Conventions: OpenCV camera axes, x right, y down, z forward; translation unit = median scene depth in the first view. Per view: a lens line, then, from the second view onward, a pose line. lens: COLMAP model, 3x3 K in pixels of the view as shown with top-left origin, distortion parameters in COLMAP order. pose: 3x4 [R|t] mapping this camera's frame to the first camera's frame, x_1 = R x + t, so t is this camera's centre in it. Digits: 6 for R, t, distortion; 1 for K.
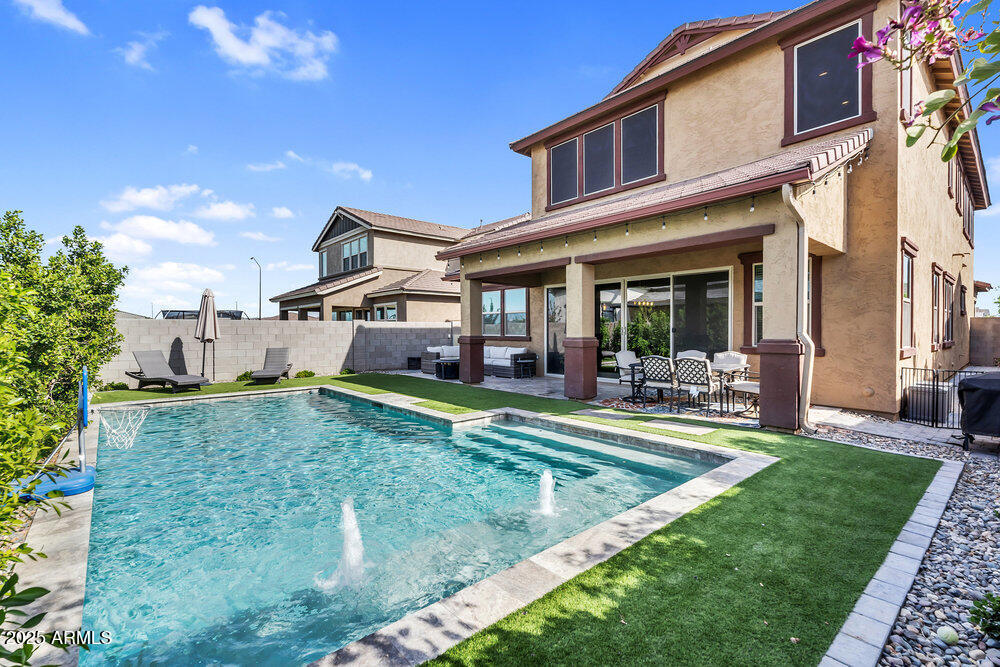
lens RADIAL K [[449.6, 0, 500.0], [0, 449.6, 333.5], [0, 0, 1]] dist [0.001324, 0.000172]
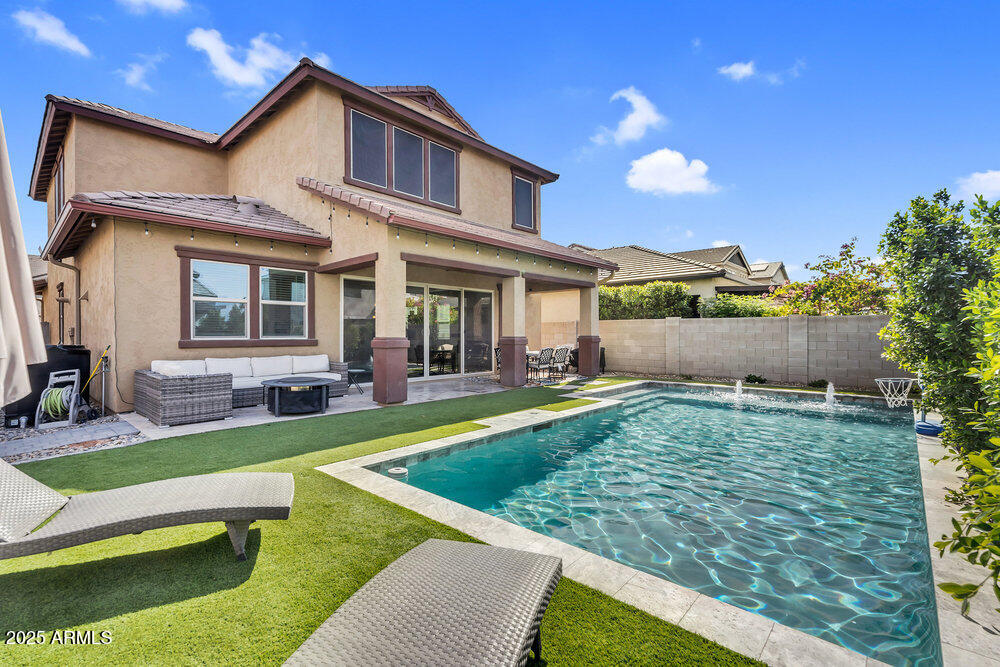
lens RADIAL K [[449.6, 0, 500.0], [0, 449.6, 333.5], [0, 0, 1]] dist [0.001324, 0.000172]
pose [[-0.121381, 0.002623, 0.992603, -0.829321], [0.006664, 0.999976, -0.001828, 0.000509], [-0.992584, 0.006393, -0.121396, 0.943595]]
